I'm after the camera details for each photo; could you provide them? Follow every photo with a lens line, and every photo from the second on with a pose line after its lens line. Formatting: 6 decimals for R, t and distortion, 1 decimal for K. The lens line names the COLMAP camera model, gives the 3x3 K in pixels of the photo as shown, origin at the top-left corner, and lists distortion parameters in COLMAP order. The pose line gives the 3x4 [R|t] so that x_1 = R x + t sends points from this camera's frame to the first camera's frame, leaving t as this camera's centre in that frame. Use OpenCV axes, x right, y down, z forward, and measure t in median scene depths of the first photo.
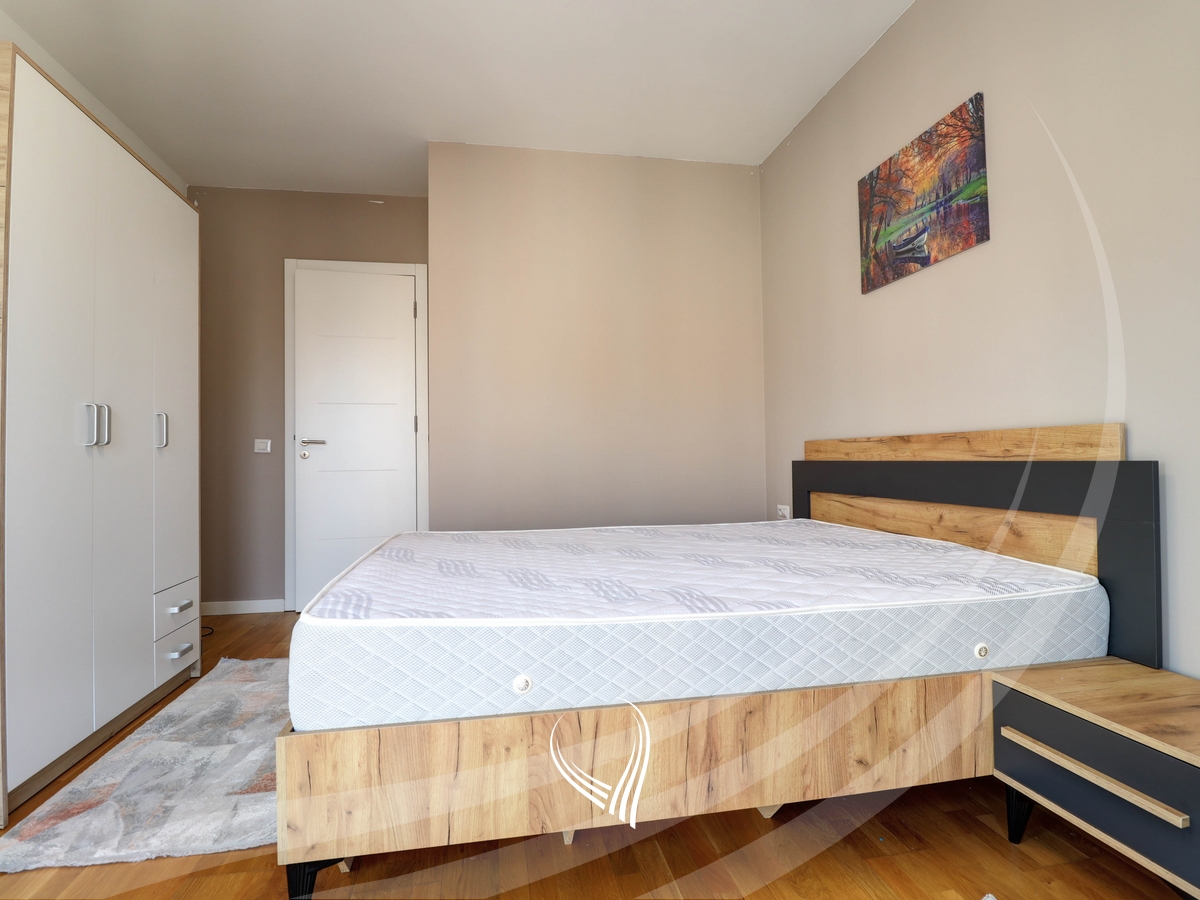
lens RADIAL K [[634.0, 0, 602.1], [0, 634.0, 445.8], [0, 0, 1]] dist [-0.006363, -0.006158]
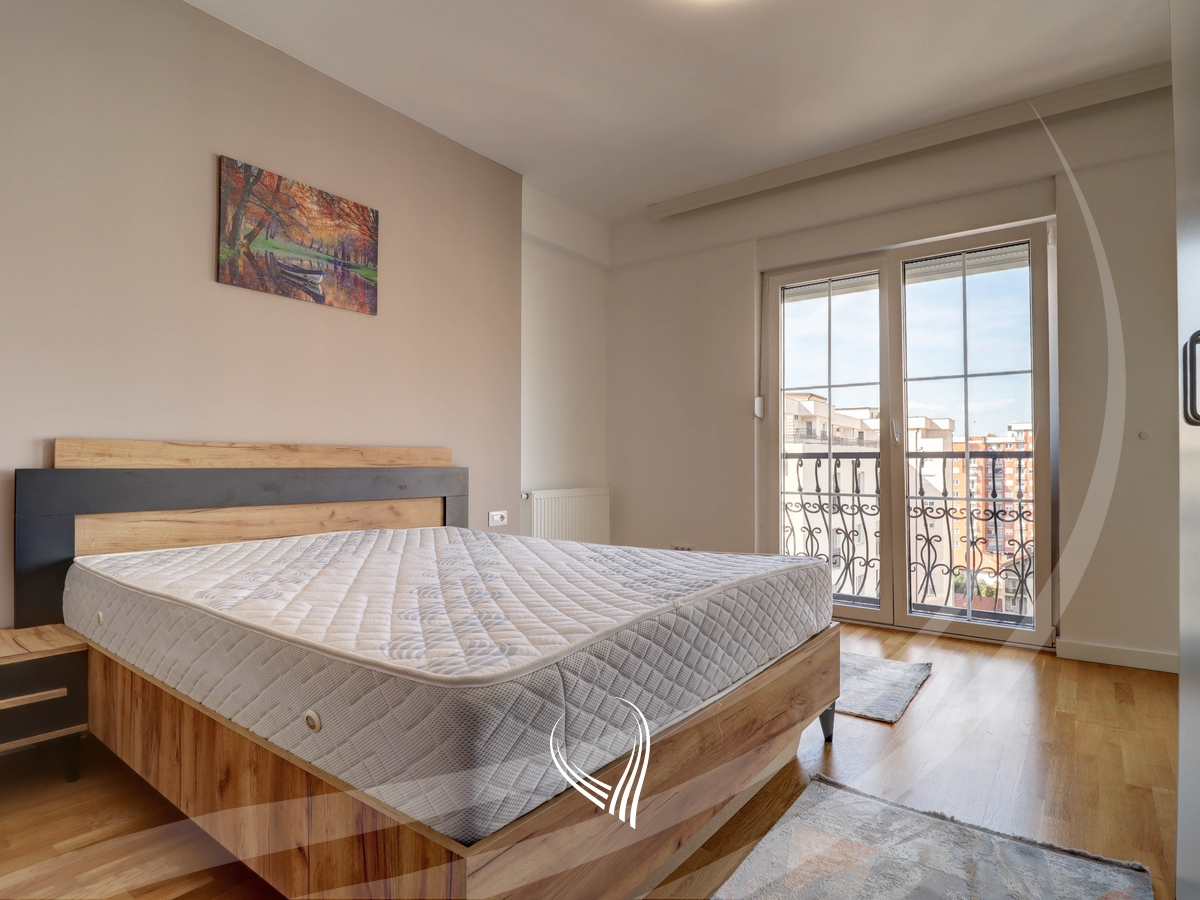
lens RADIAL K [[634.0, 0, 595.2], [0, 634.0, 456.3], [0, 0, 1]] dist [-0.006363, -0.006158]
pose [[-0.661523, 0.017667, 0.749717, -0.722760], [-0.012136, 0.999339, -0.034257, 0.036613], [-0.749827, -0.031760, -0.660871, 1.411300]]
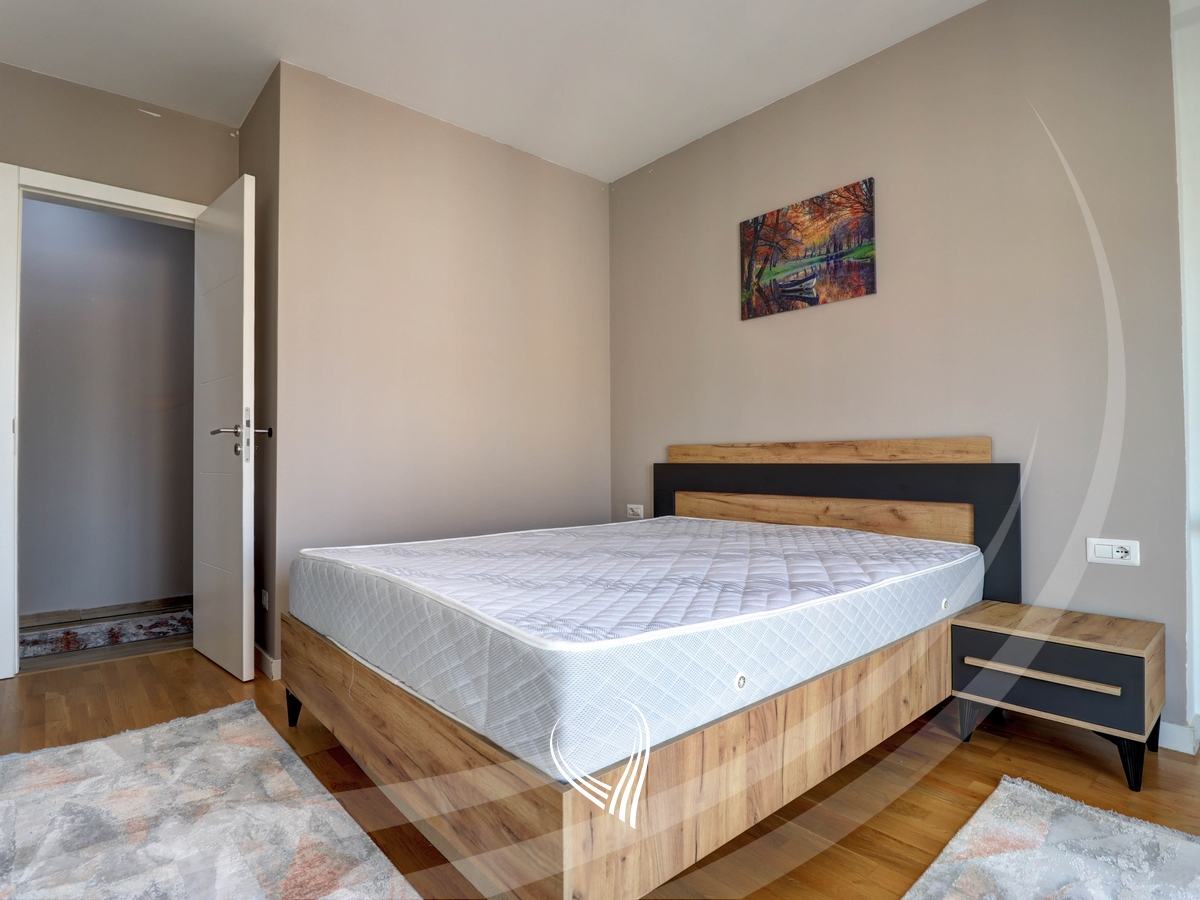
lens RADIAL K [[634.0, 0, 611.1], [0, 634.0, 454.2], [0, 0, 1]] dist [-0.006363, -0.006158]
pose [[0.859467, 0.013408, 0.511015, -0.463870], [-0.016578, 0.999861, 0.001649, 0.010445], [-0.510922, -0.009889, 0.859570, 0.140065]]
